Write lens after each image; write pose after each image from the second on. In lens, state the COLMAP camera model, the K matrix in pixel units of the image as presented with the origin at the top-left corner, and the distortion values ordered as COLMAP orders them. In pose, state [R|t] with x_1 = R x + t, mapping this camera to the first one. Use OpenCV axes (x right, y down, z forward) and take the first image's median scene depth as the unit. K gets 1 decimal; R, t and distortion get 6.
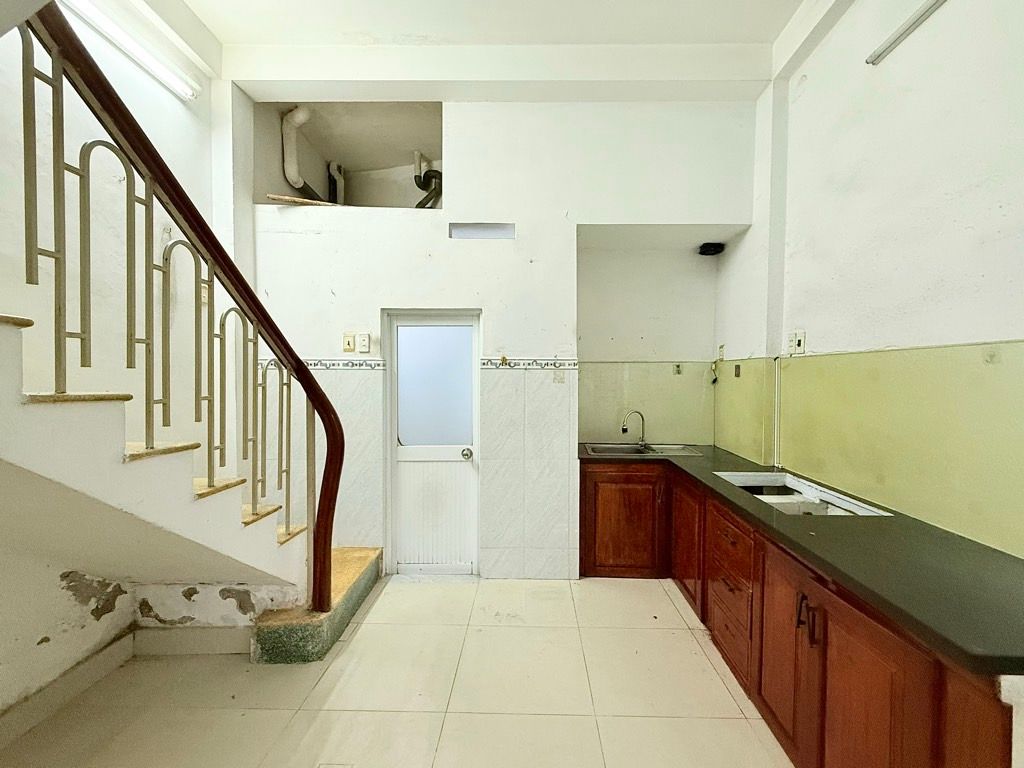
lens RADIAL K [[418.1, 0, 518.0], [0, 418.1, 381.4], [0, 0, 1]] dist [-0.000005, -0.000100]
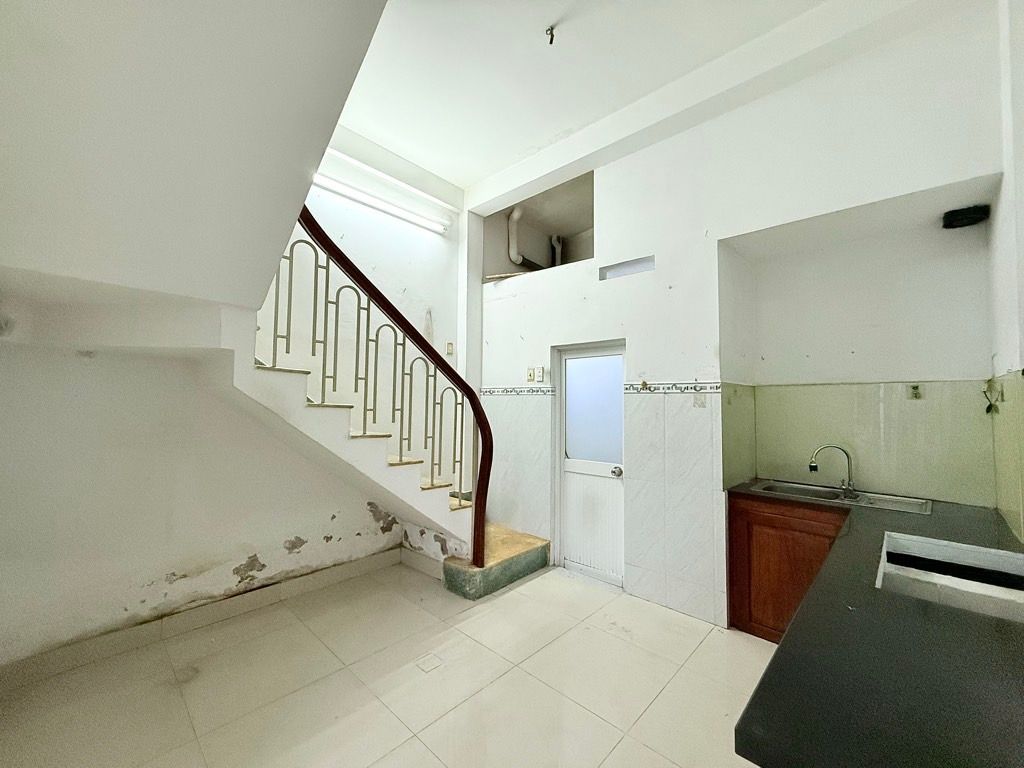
lens RADIAL K [[402.0, 0, 510.9], [0, 402.0, 381.6], [0, 0, 1]] dist [0.000009, -0.000239]
pose [[0.745295, -0.029431, -0.666085, 0.389711], [-0.017739, 0.997796, -0.063935, 0.011464], [0.666499, 0.059466, 0.743130, 0.025720]]
